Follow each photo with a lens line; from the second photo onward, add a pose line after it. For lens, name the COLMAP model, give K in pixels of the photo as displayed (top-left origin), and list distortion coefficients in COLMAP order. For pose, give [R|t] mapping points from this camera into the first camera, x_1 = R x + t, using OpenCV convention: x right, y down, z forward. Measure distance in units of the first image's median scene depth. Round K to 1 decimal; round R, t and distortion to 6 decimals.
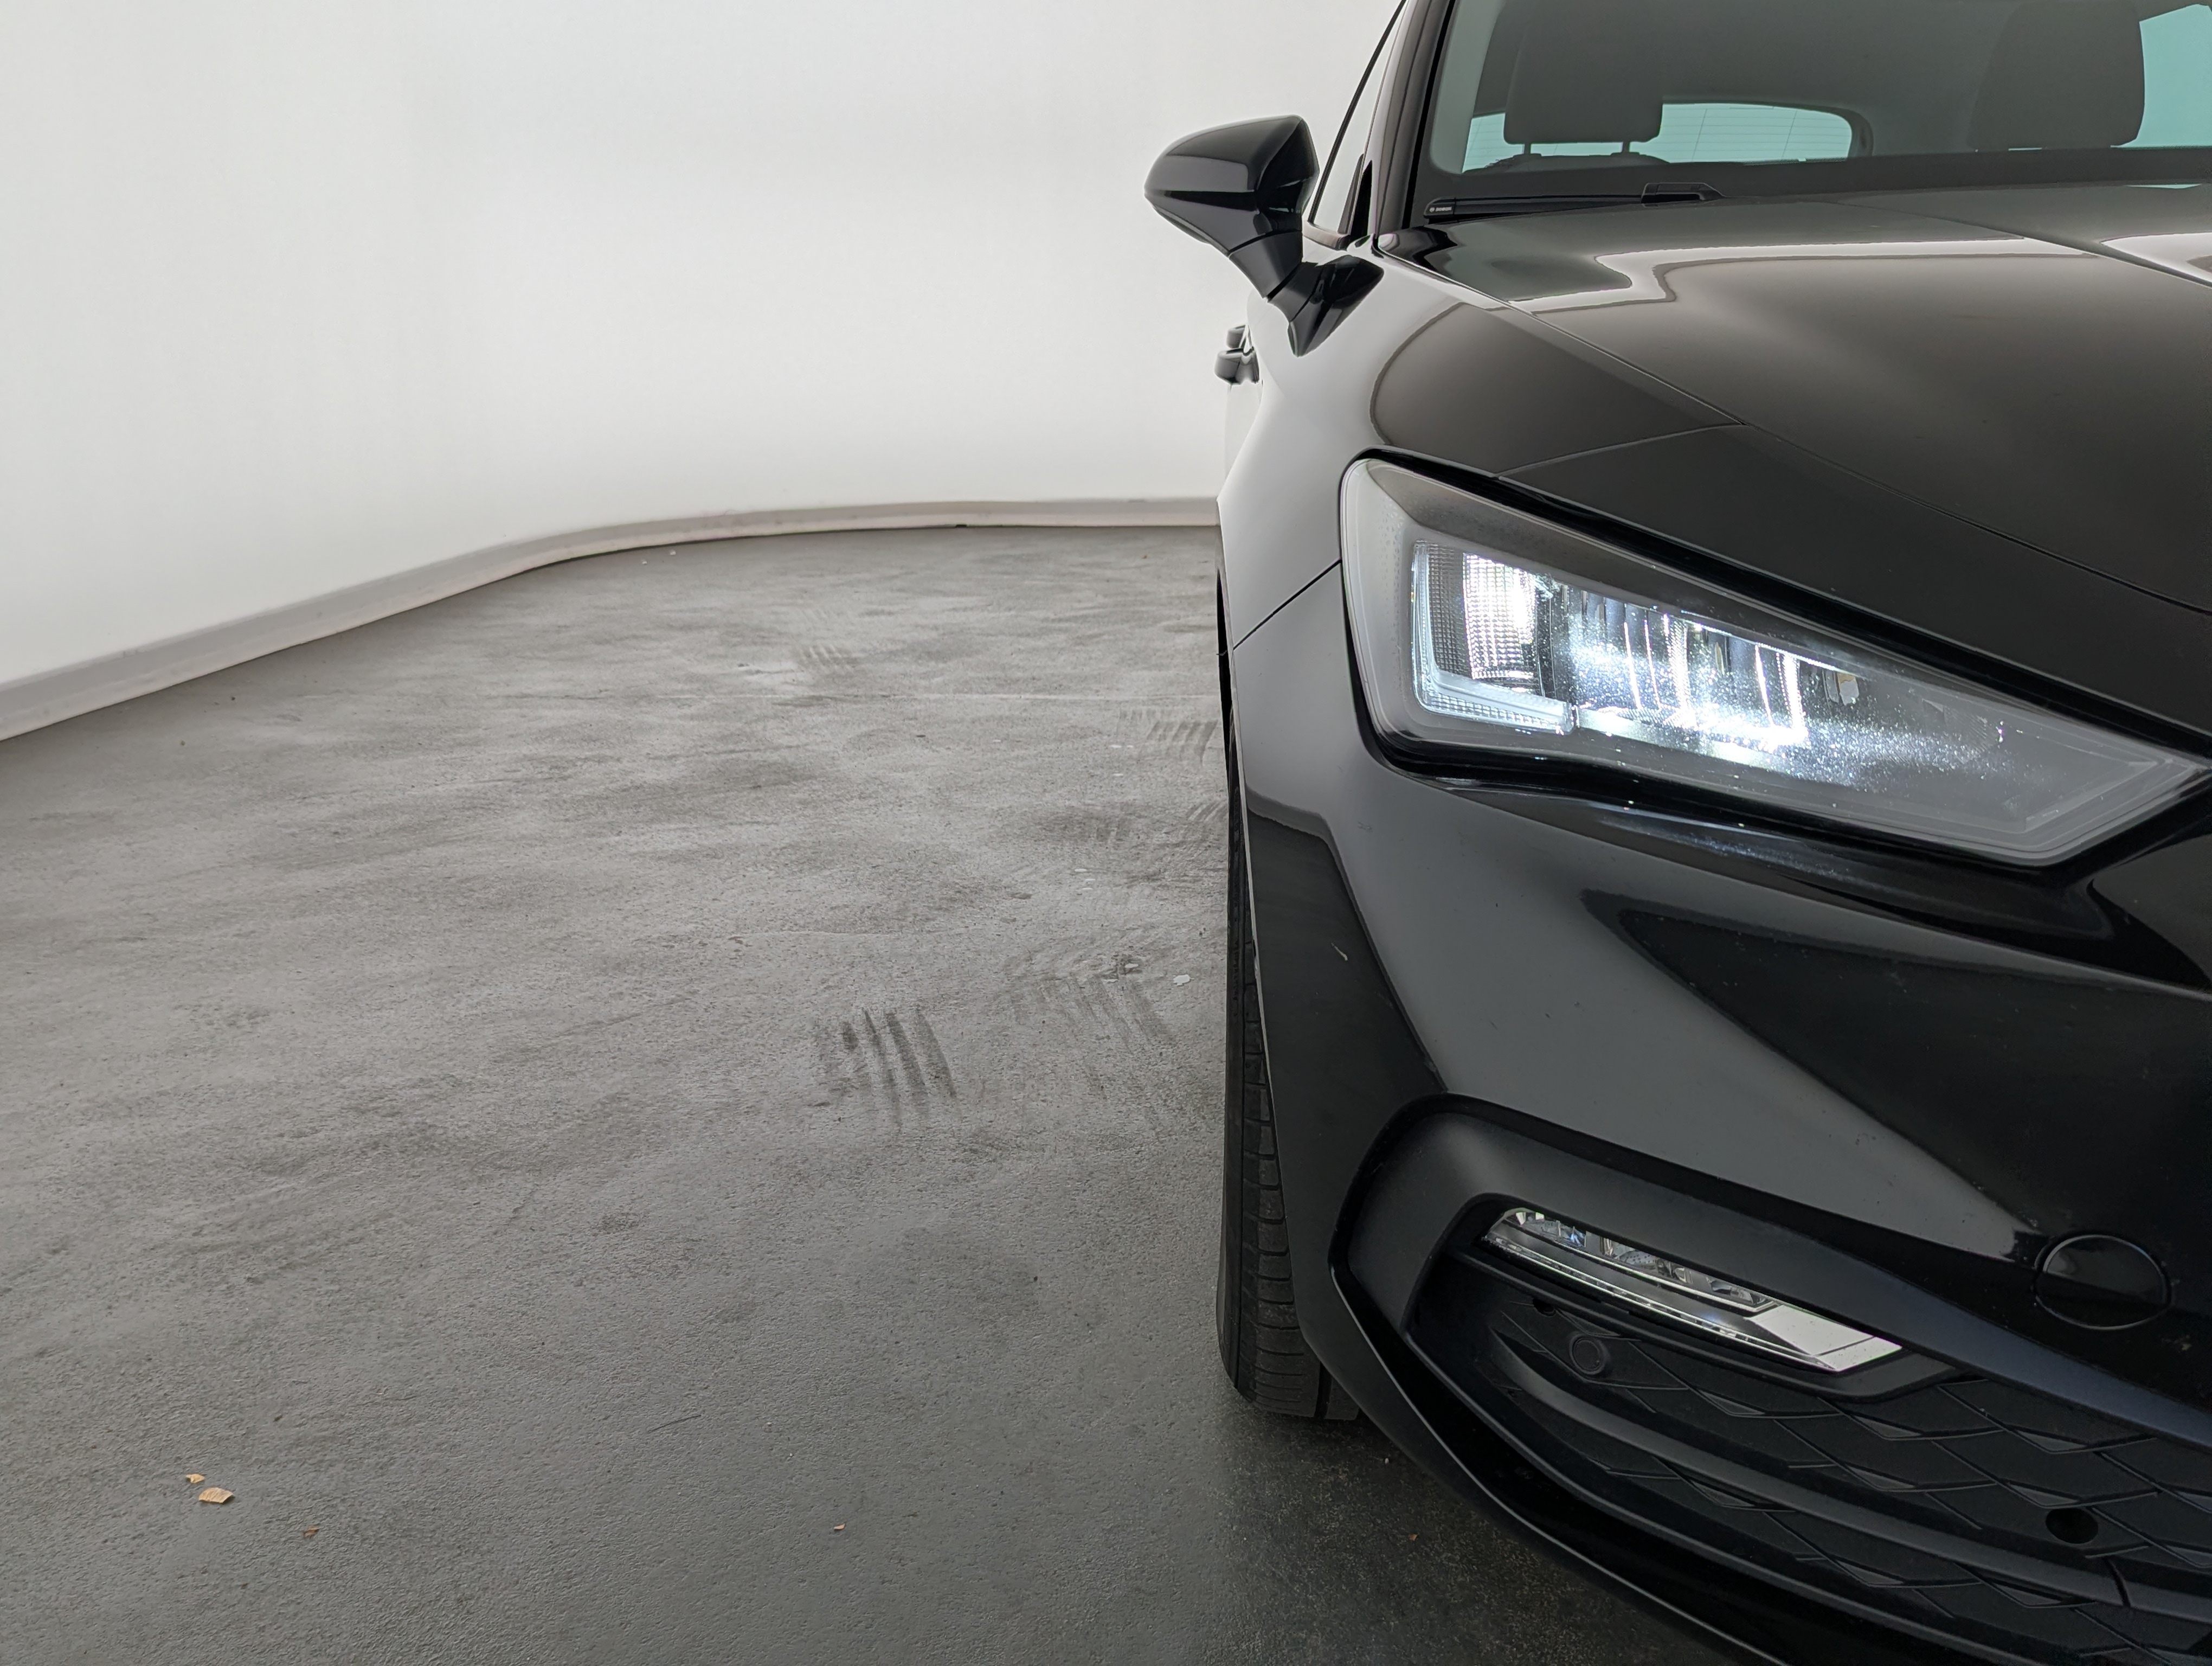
lens RADIAL K [[2034.6, 0, 1101.9], [0, 2034.6, 823.9], [0, 0, 1]] dist [0.029893, 0.000000]
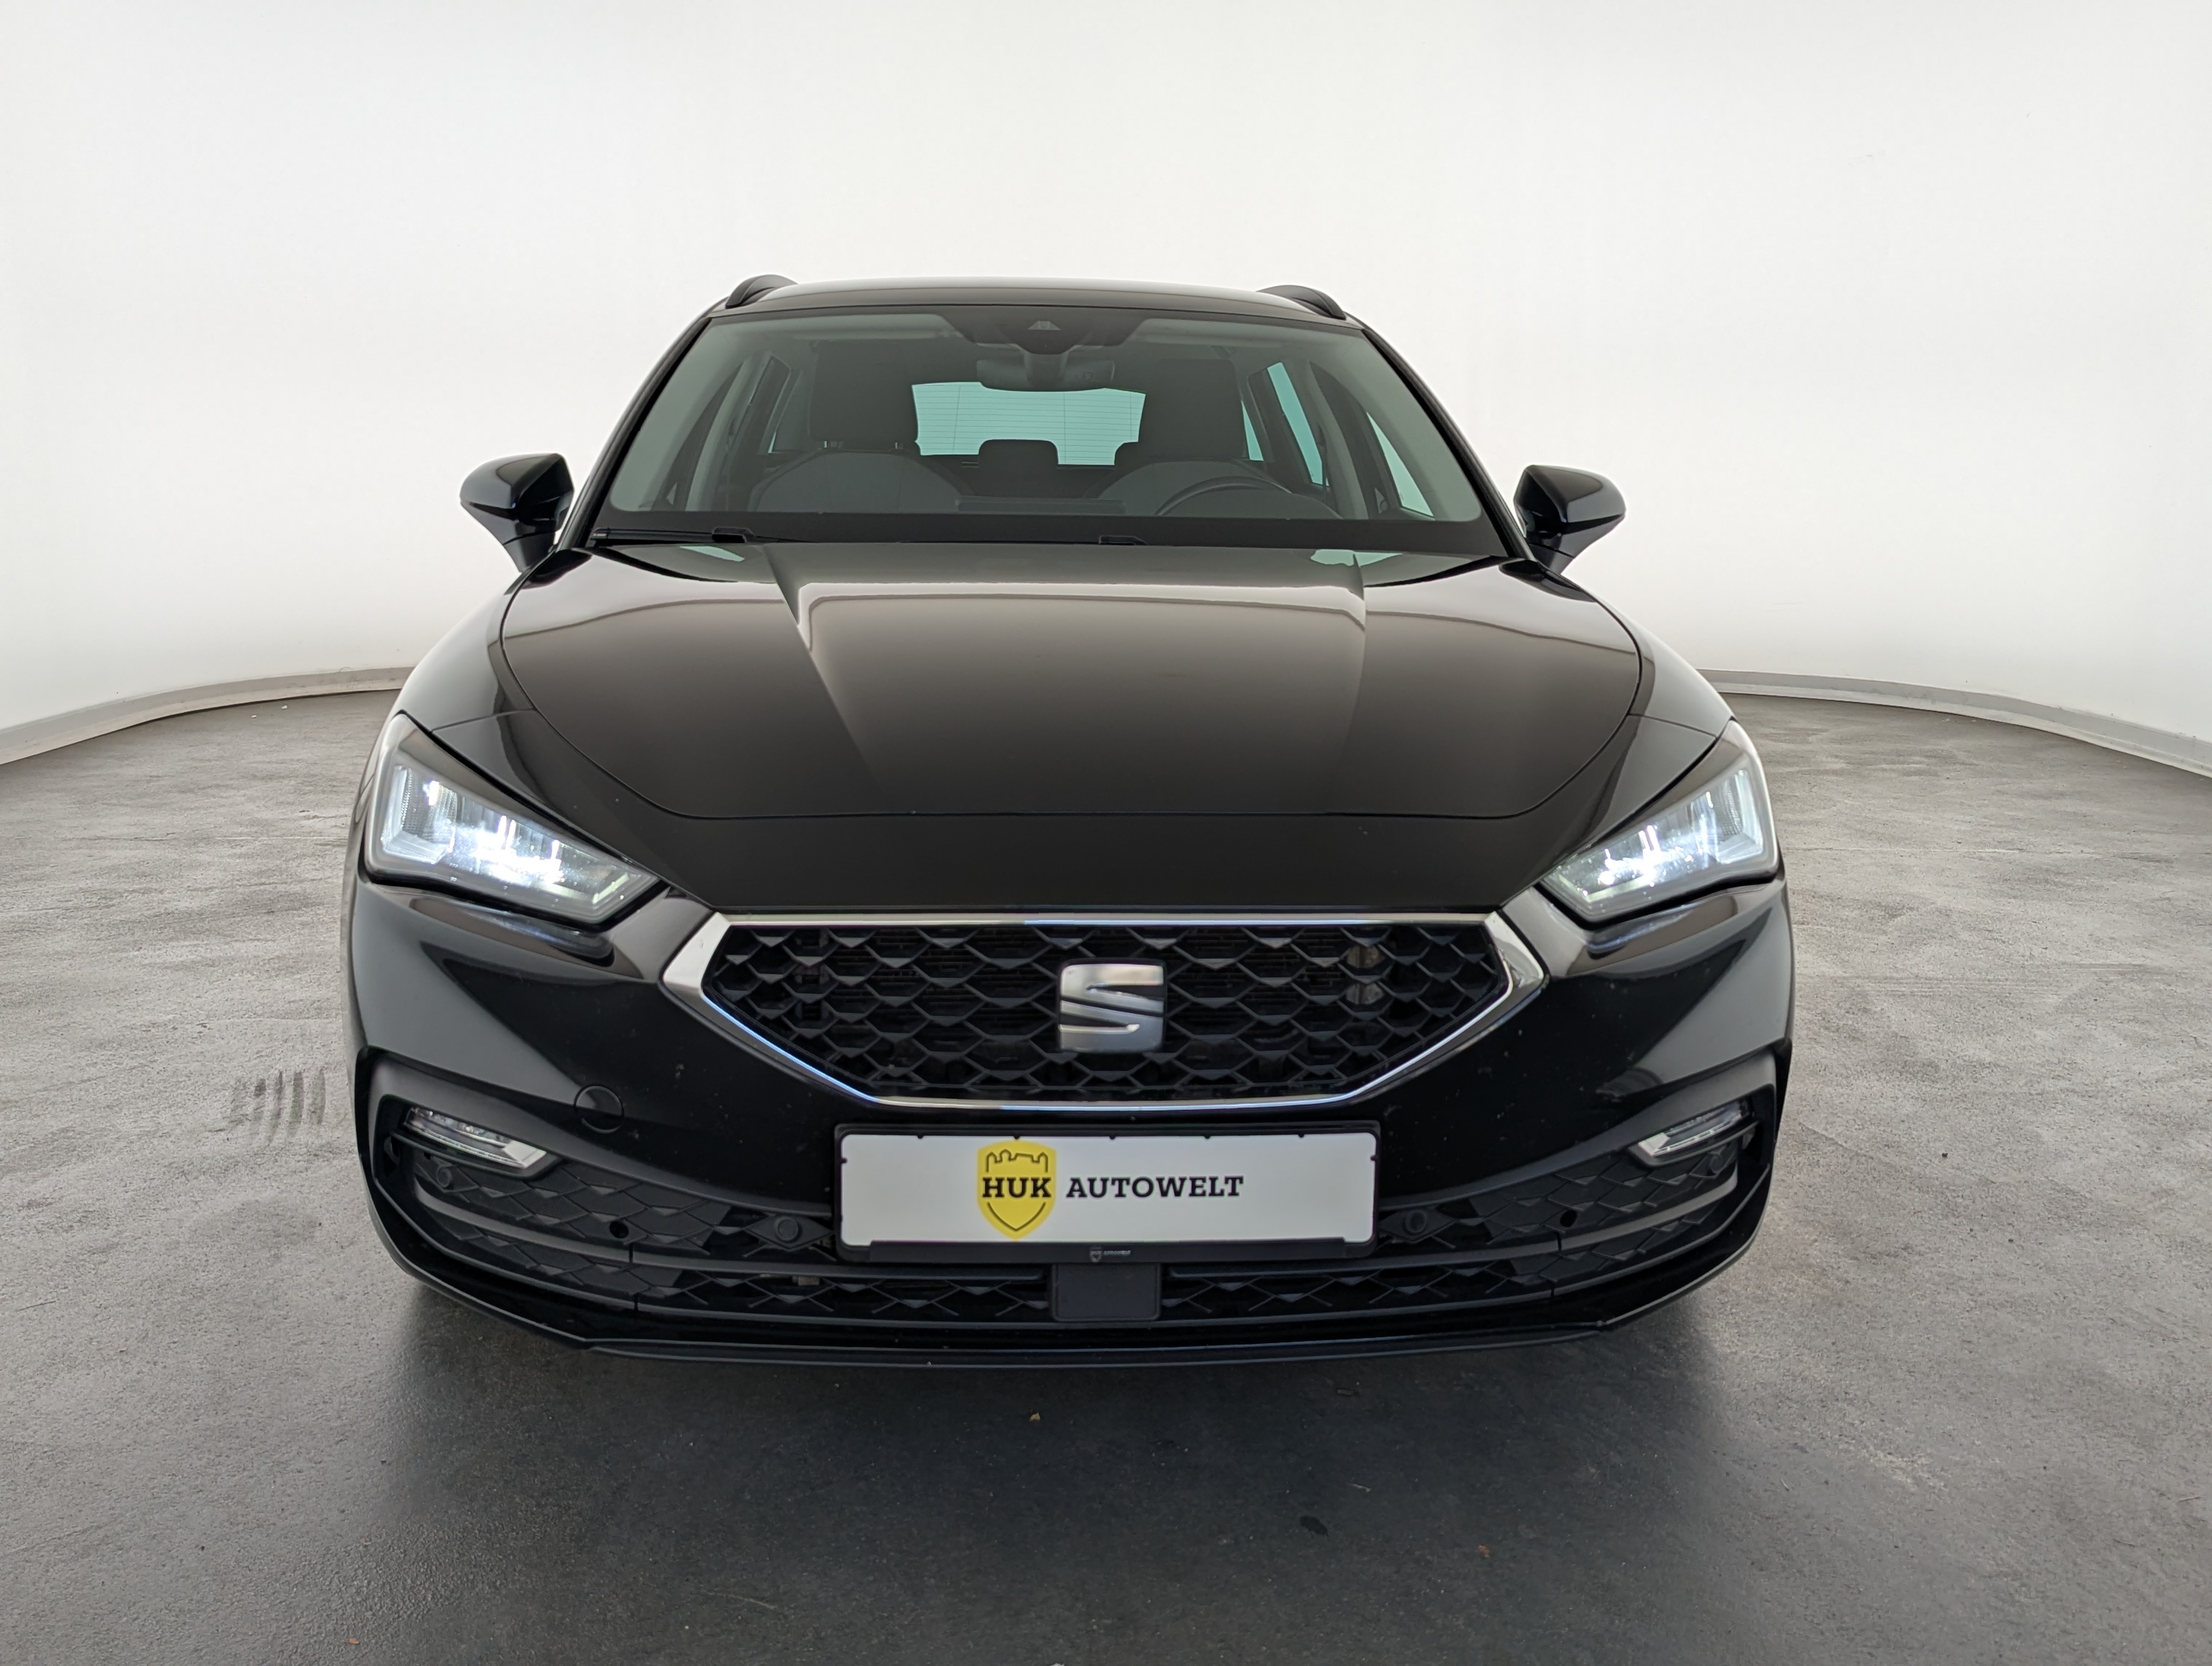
lens RADIAL K [[2034.6, 0, 1122.6], [0, 2034.6, 847.9], [0, 0, 1]] dist [0.029893, 0.000000]
pose [[0.990882, -0.003025, 0.134698, 0.227945], [0.010381, 0.998490, -0.053938, 0.019684], [-0.134332, 0.054845, 0.989418, -0.389924]]
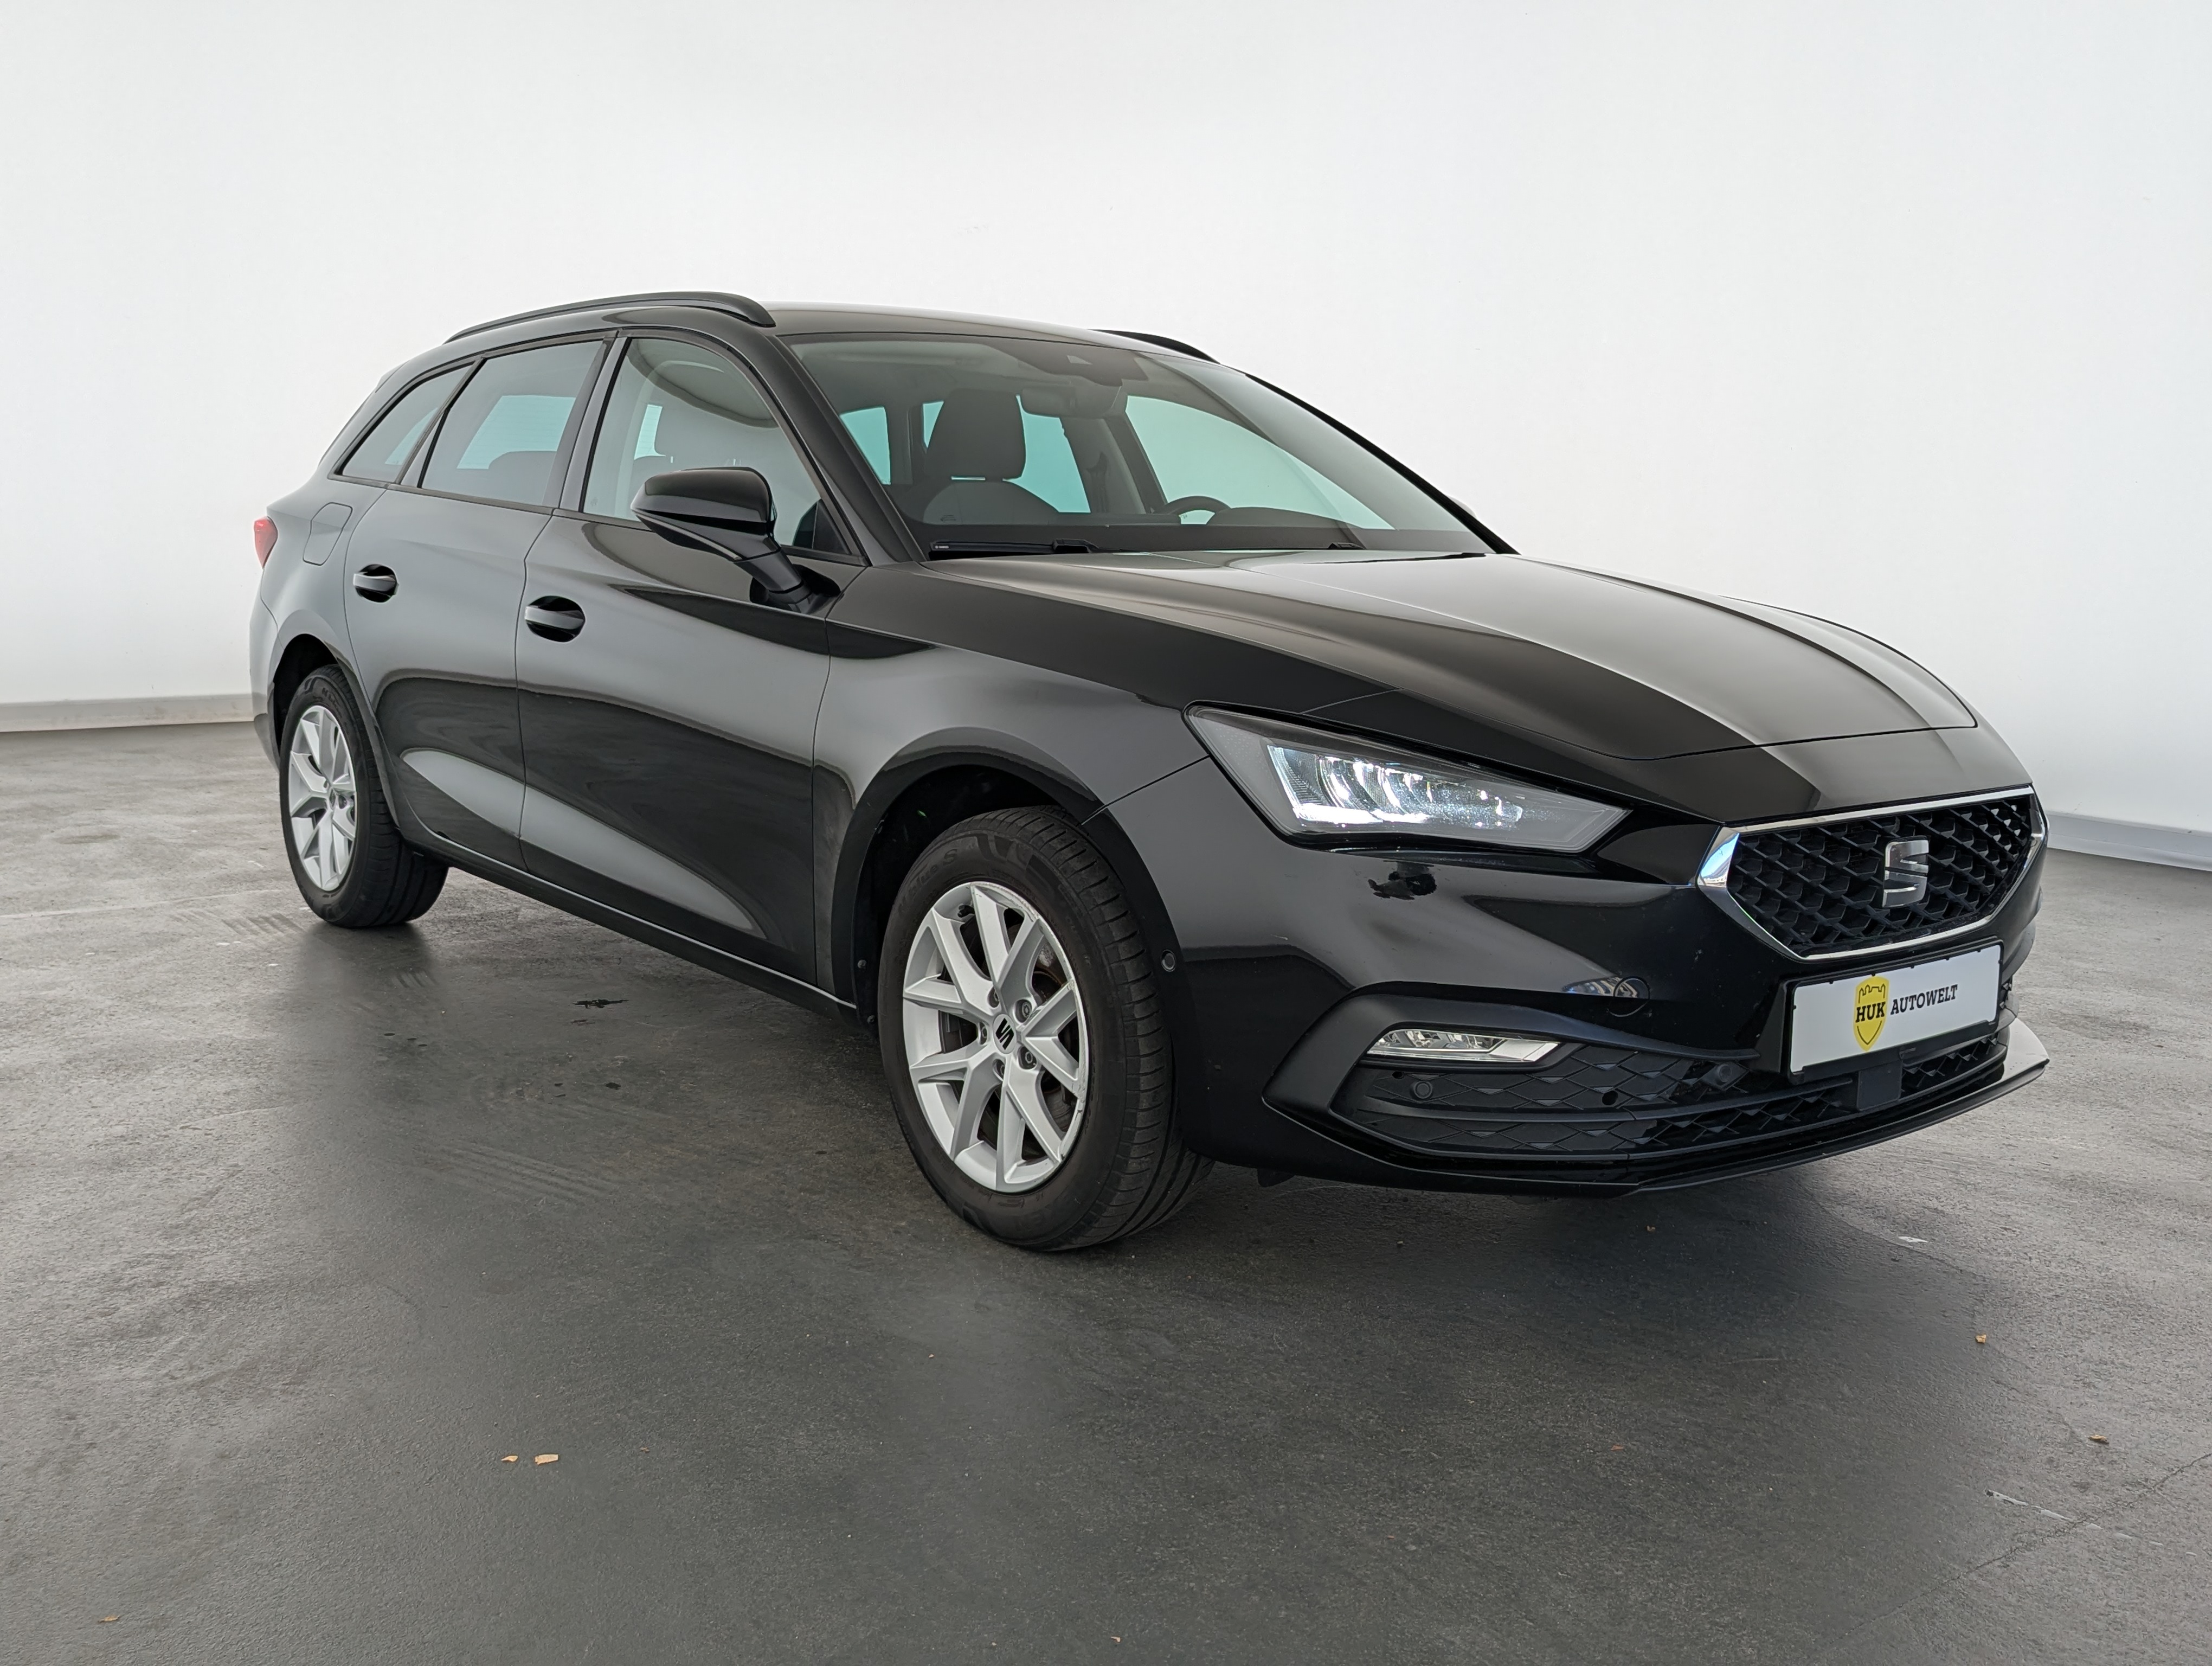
lens RADIAL K [[2034.6, 0, 1104.8], [0, 2034.6, 833.2], [0, 0, 1]] dist [0.029893, 0.000000]
pose [[0.757704, -0.085710, 0.646945, -0.548907], [0.133164, 0.990786, -0.024698, -0.006836], [-0.638867, 0.104864, 0.762137, -0.203971]]
